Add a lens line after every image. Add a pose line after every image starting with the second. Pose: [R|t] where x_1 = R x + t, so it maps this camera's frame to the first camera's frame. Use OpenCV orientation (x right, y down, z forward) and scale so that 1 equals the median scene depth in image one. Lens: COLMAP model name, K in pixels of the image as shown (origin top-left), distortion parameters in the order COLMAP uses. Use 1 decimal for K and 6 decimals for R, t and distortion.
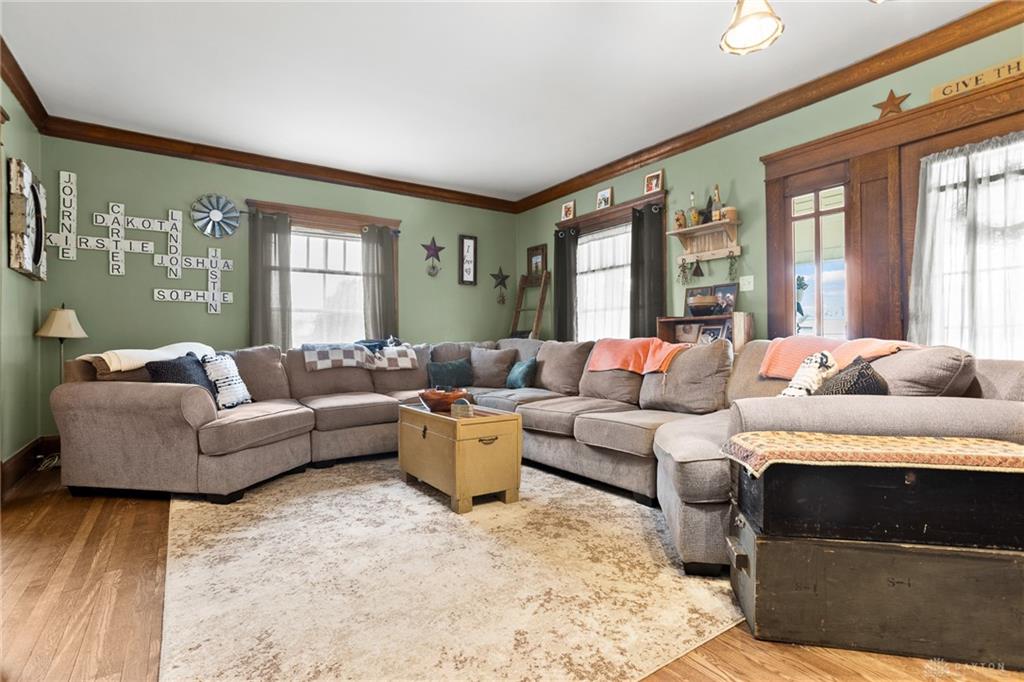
lens RADIAL K [[496.1, 0, 510.7], [0, 496.1, 339.5], [0, 0, 1]] dist [-0.056996, 0.031065]
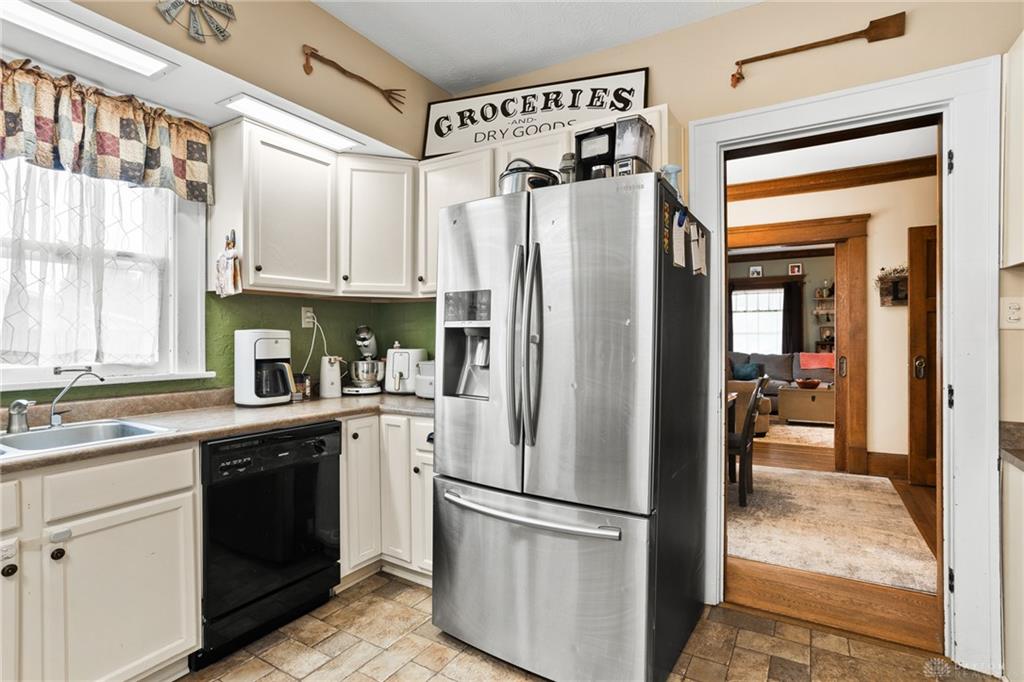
lens RADIAL K [[507.8, 0, 513.9], [0, 507.8, 340.4], [0, 0, 1]] dist [-0.058036, 0.034679]
pose [[0.907509, 0.000342, 0.420033, -1.599635], [-0.004220, 0.999957, 0.008302, -0.059464], [-0.420012, -0.009307, 0.907471, -0.315961]]
